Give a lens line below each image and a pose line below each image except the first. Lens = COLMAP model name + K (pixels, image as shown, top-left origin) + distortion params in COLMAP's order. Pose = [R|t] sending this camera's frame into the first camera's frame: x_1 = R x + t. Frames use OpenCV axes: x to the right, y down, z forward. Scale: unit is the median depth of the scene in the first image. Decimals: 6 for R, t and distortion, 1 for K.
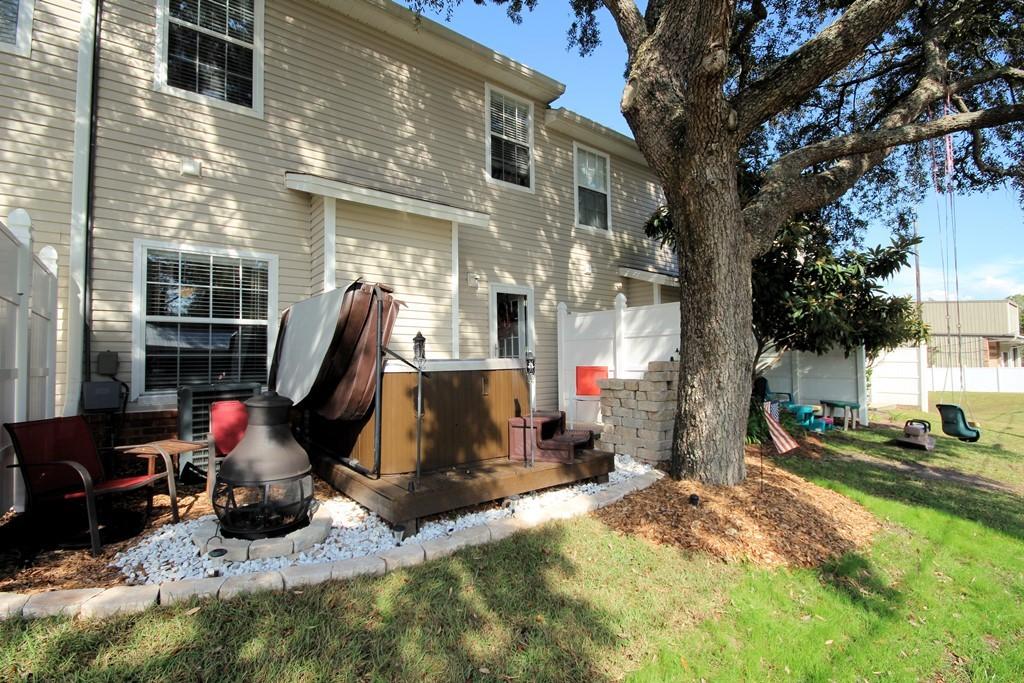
lens RADIAL K [[472.9, 0, 516.1], [0, 472.9, 341.4], [0, 0, 1]] dist [0.002598, -0.005536]
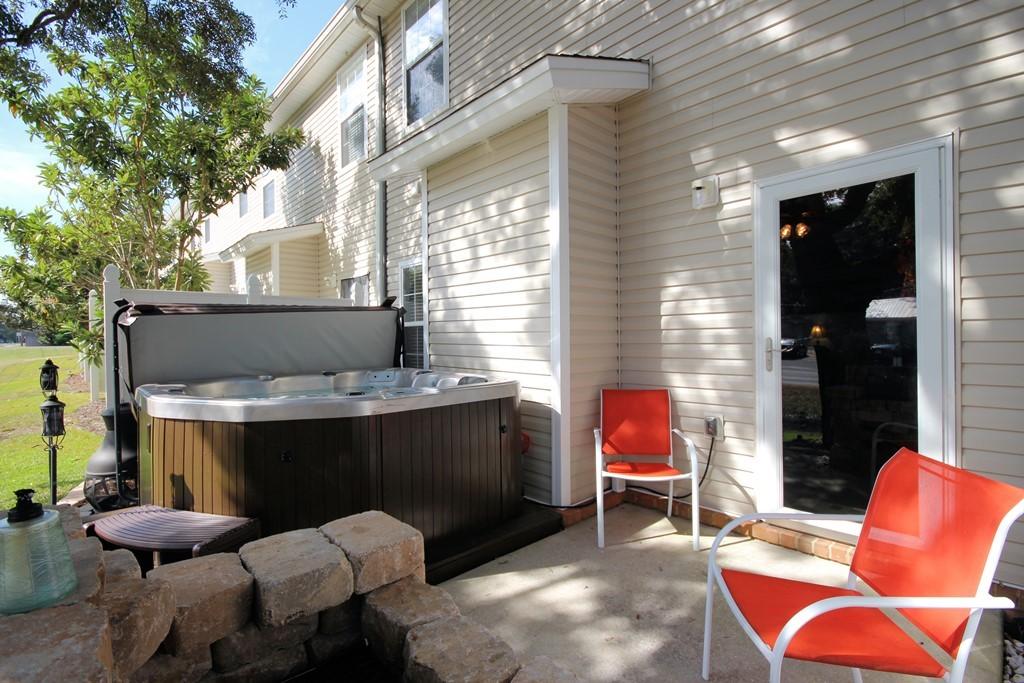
lens RADIAL K [[472.9, 0, 516.1], [0, 472.9, 341.4], [0, 0, 1]] dist [0.002598, -0.005536]
pose [[0.085132, 0.020818, -0.996152, 0.438172], [0.053066, 0.998268, 0.025398, -0.017731], [0.994956, -0.055024, 0.083880, 1.048194]]
